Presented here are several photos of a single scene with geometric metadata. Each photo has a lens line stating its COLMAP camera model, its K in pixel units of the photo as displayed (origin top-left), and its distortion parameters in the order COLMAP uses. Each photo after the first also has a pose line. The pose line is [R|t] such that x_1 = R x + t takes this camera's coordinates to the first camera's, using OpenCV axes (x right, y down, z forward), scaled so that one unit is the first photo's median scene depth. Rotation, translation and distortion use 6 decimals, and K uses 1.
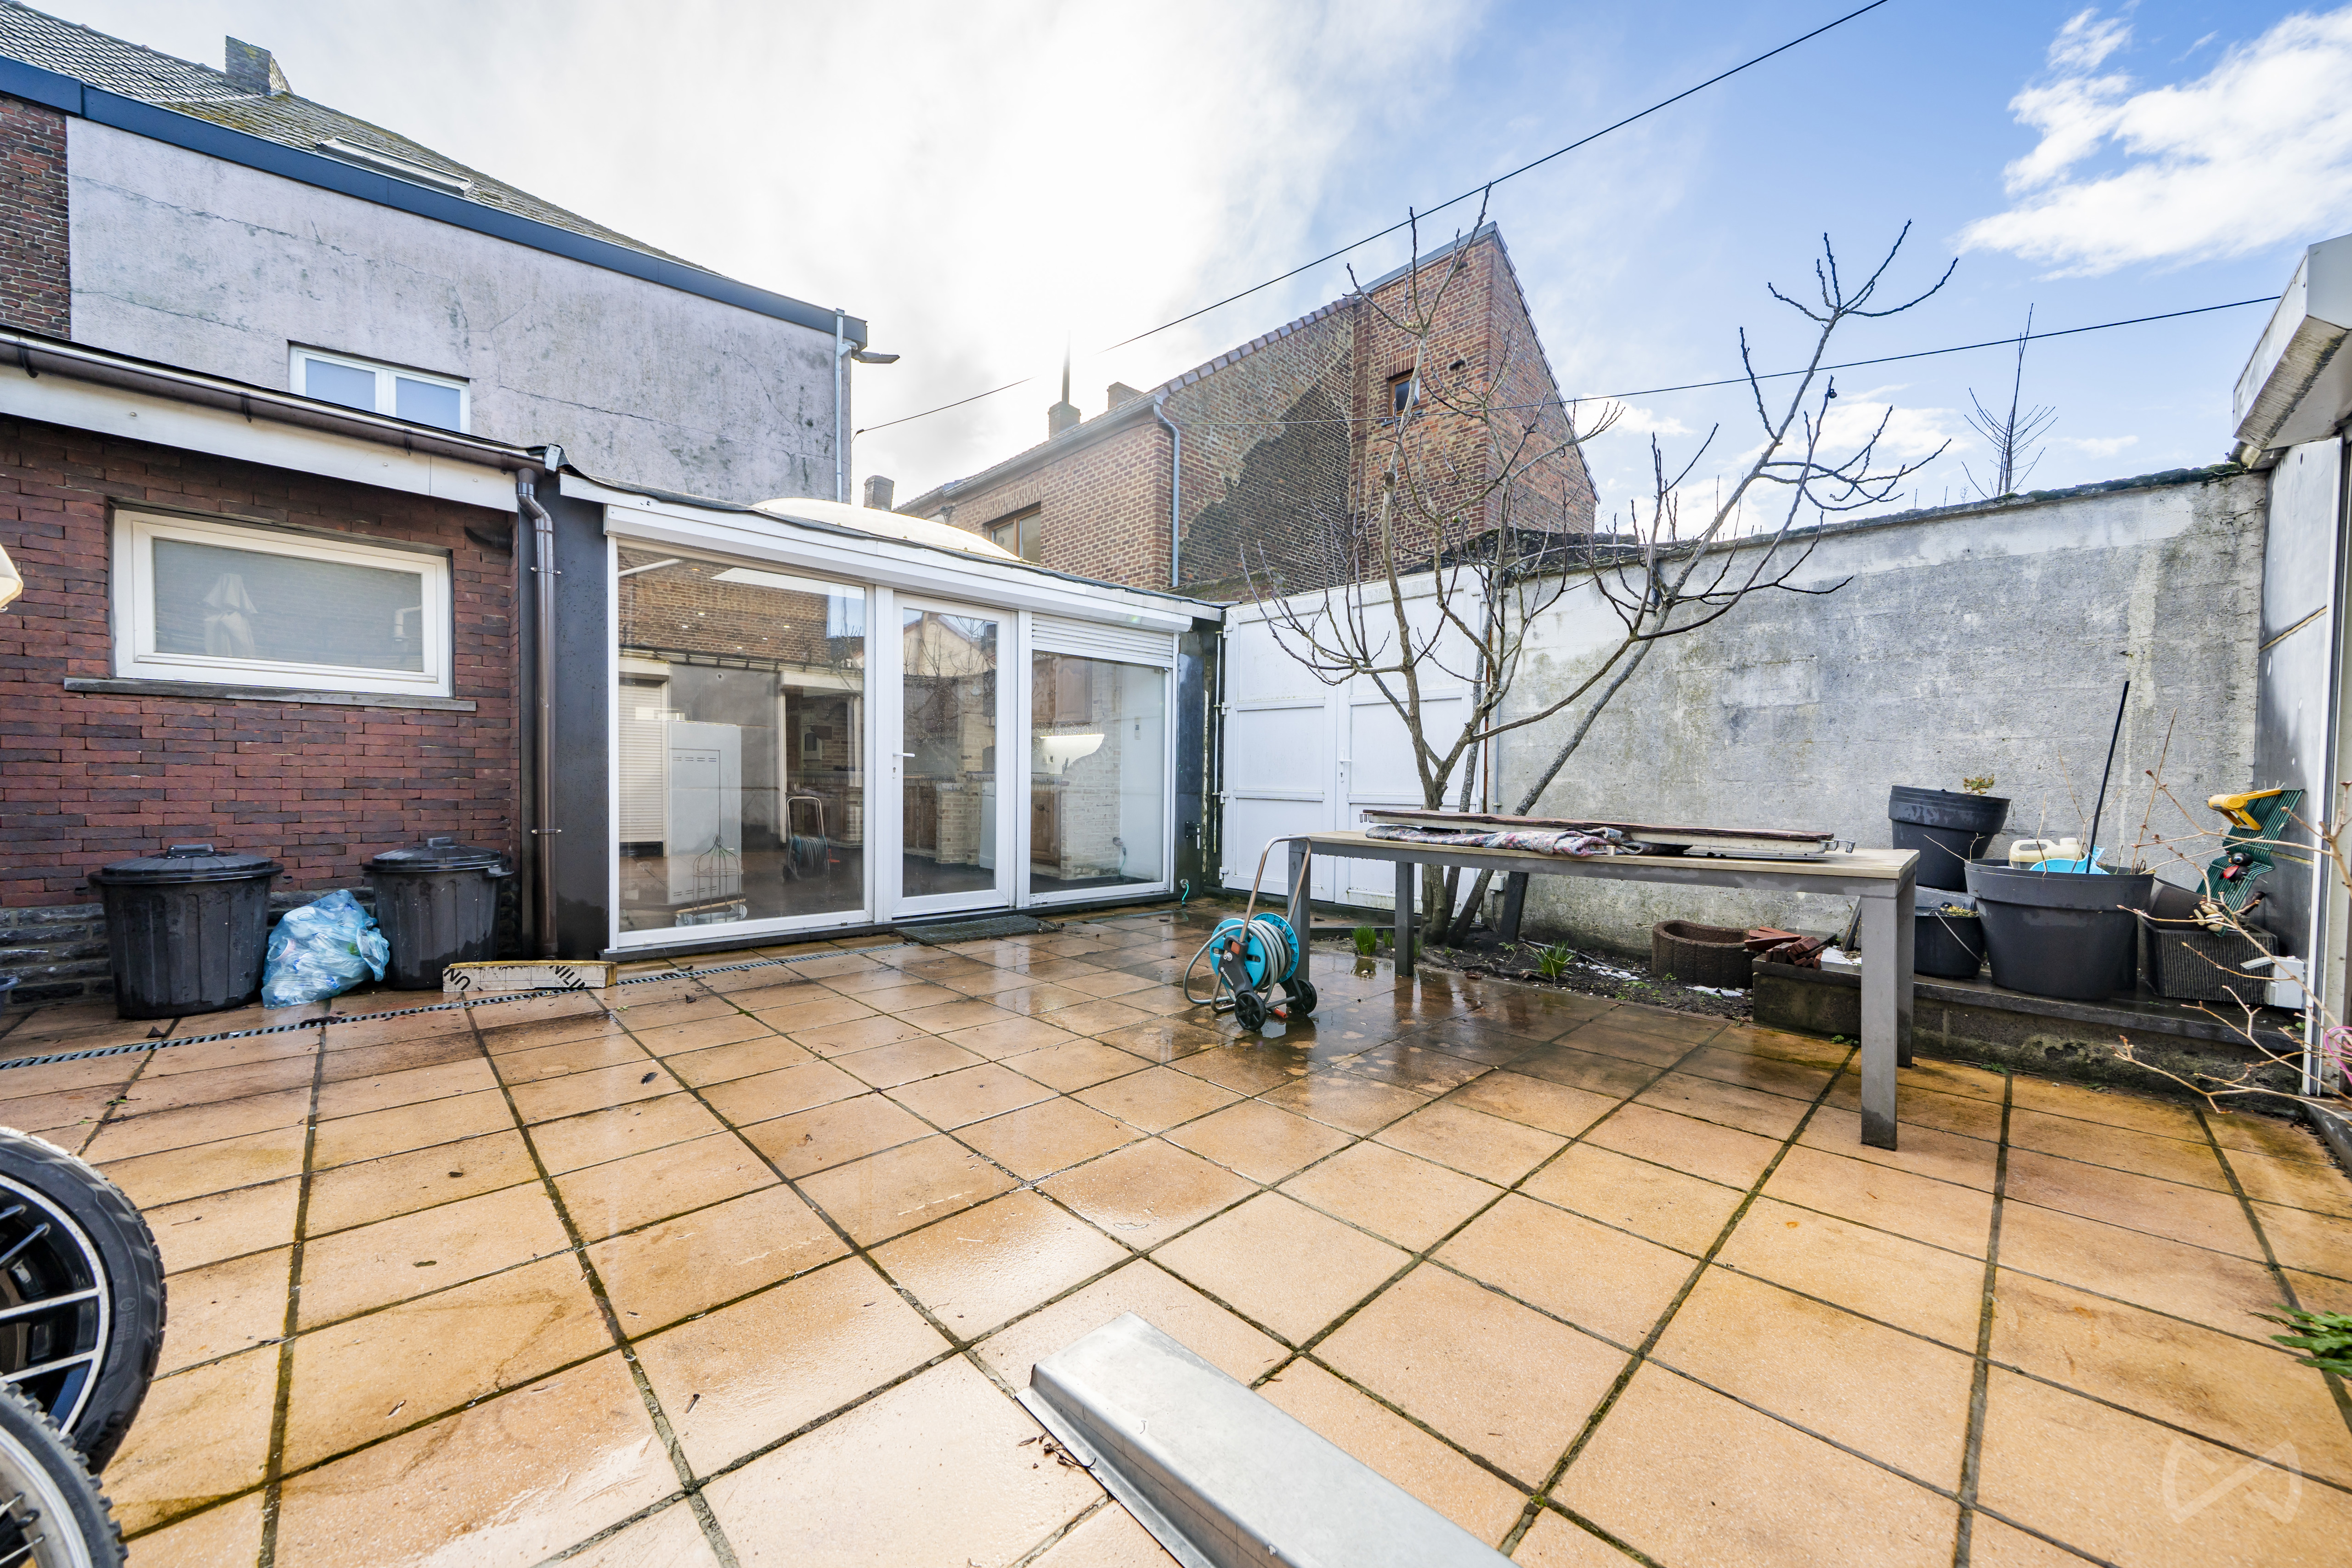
lens RADIAL K [[831.7, 0, 1203.0], [0, 831.7, 836.5], [0, 0, 1]] dist [-0.000174, 0.000117]
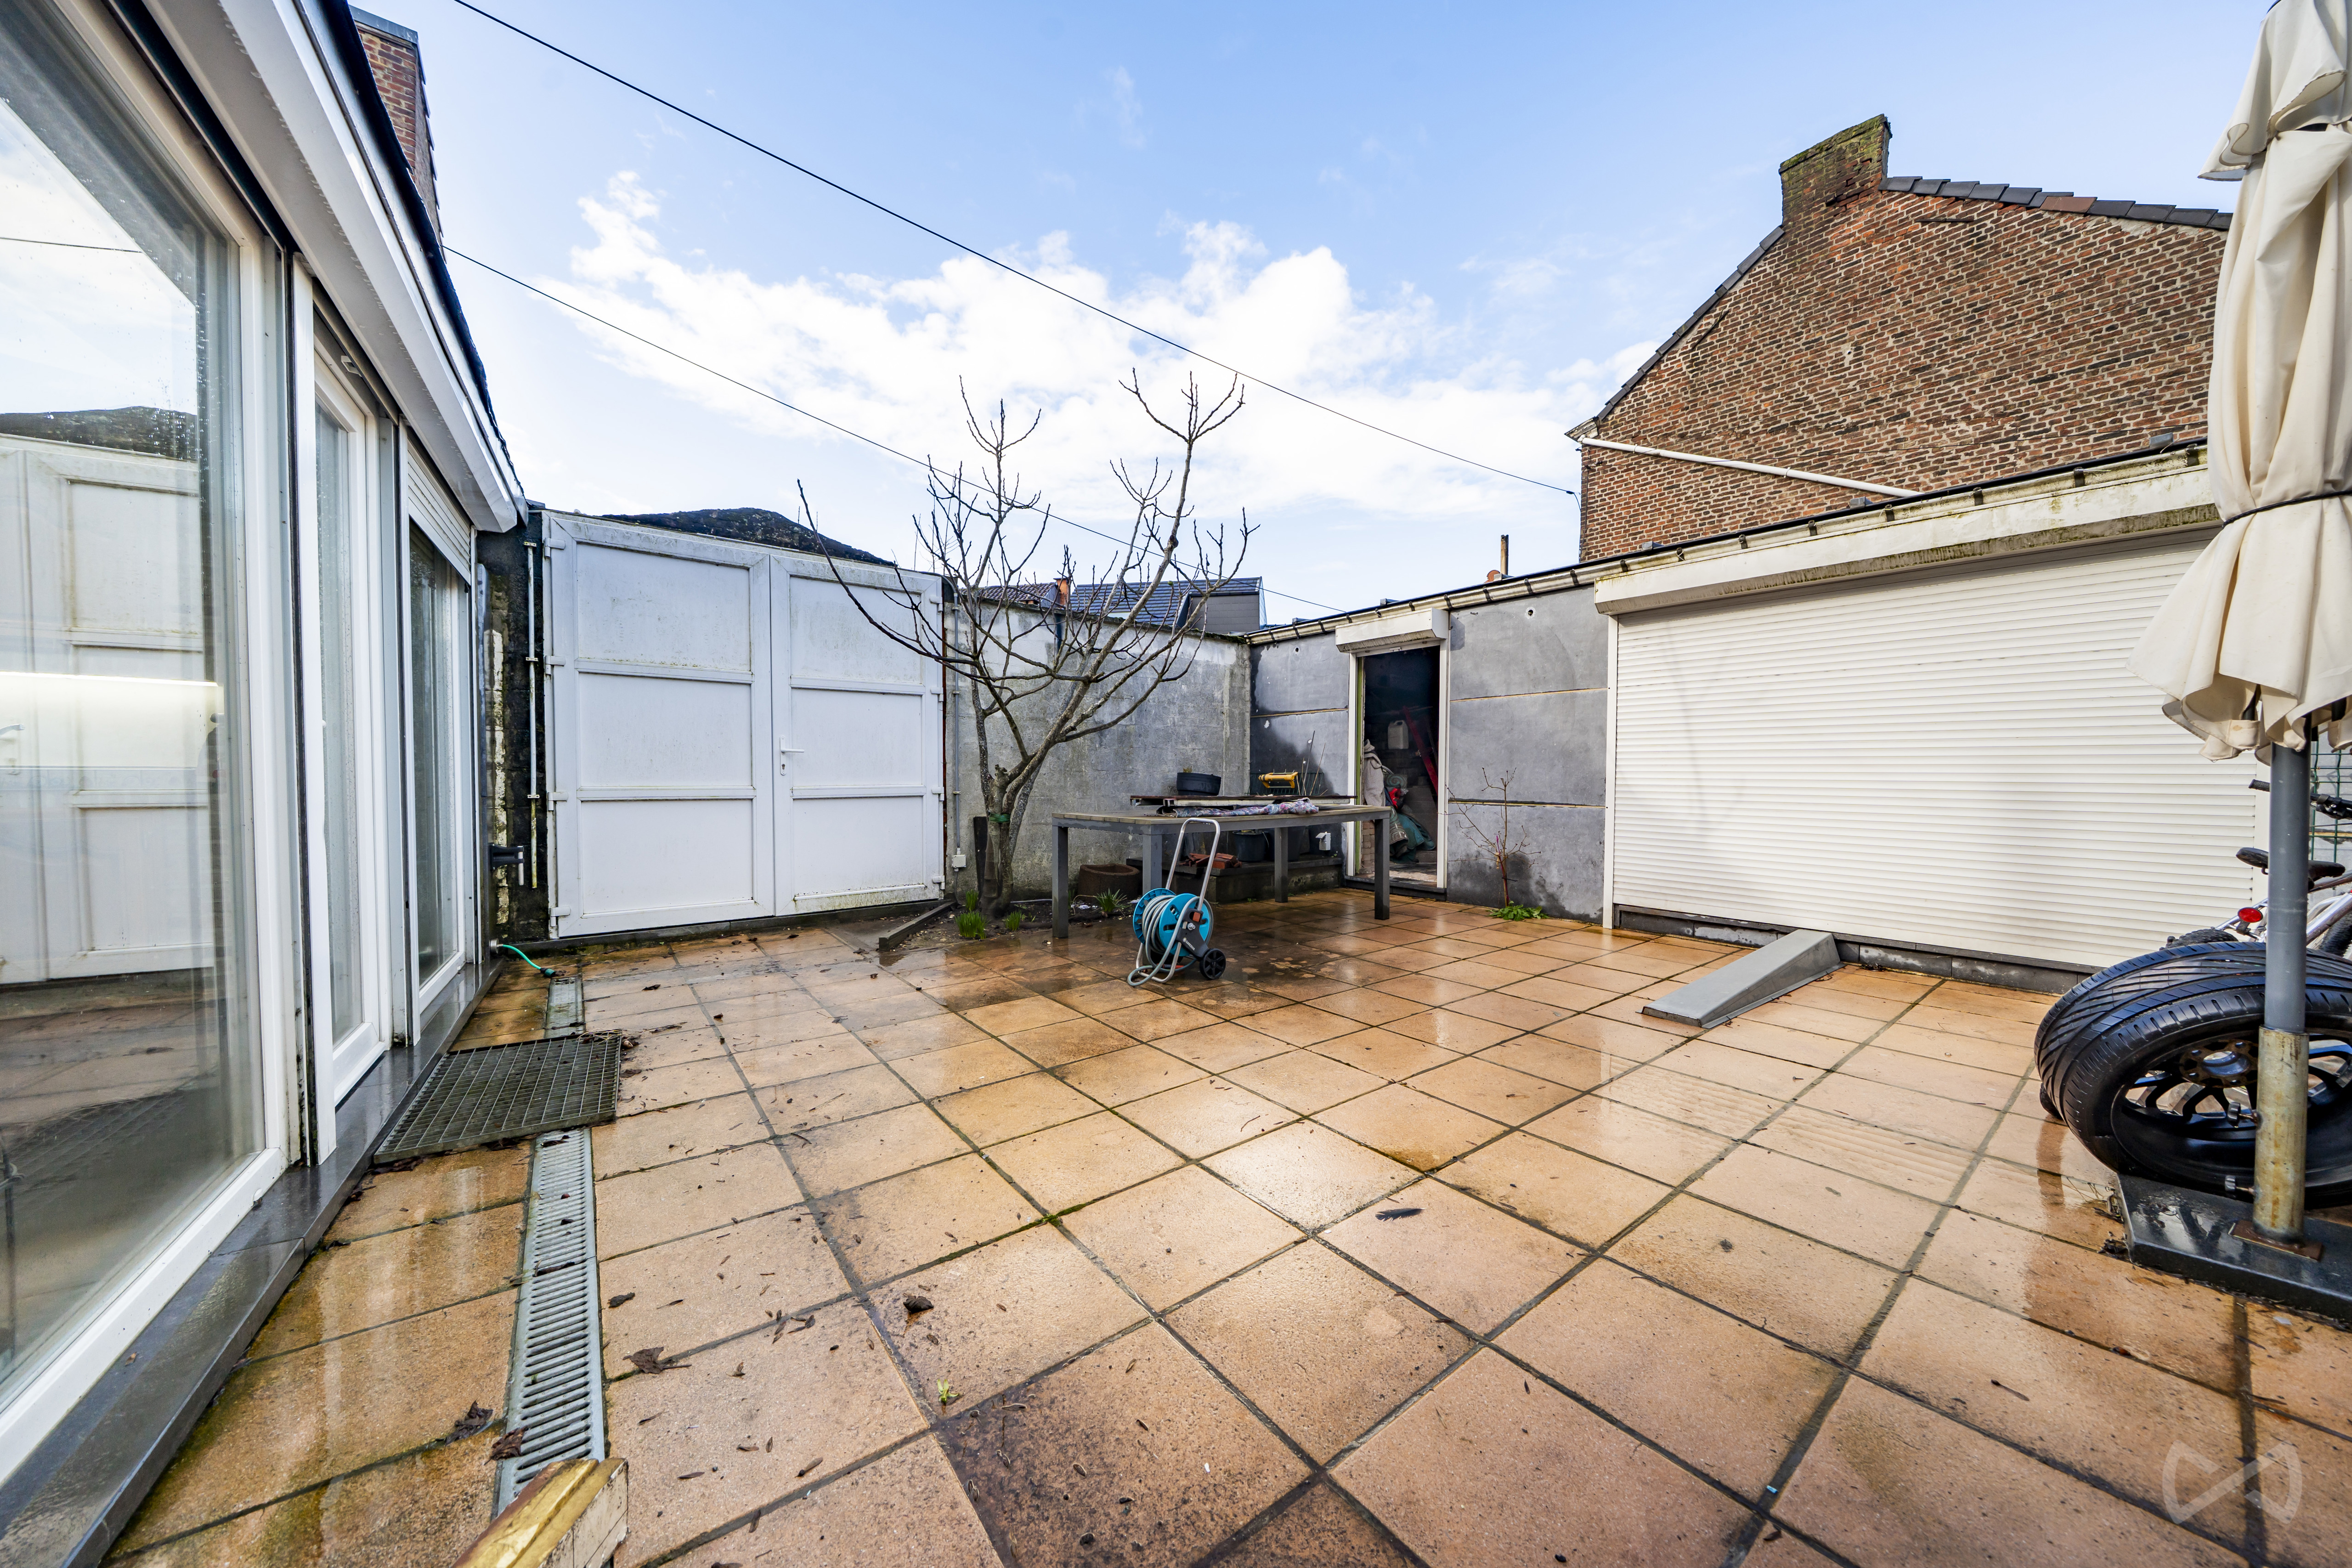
lens RADIAL K [[796.3, 0, 1179.5], [0, 796.3, 790.9], [0, 0, 1]] dist [-0.006919, 0.000305]
pose [[0.135542, -0.034778, 0.990161, -1.083230], [0.071428, 0.997126, 0.025245, -0.073600], [-0.988194, 0.067304, 0.137636, 0.866513]]
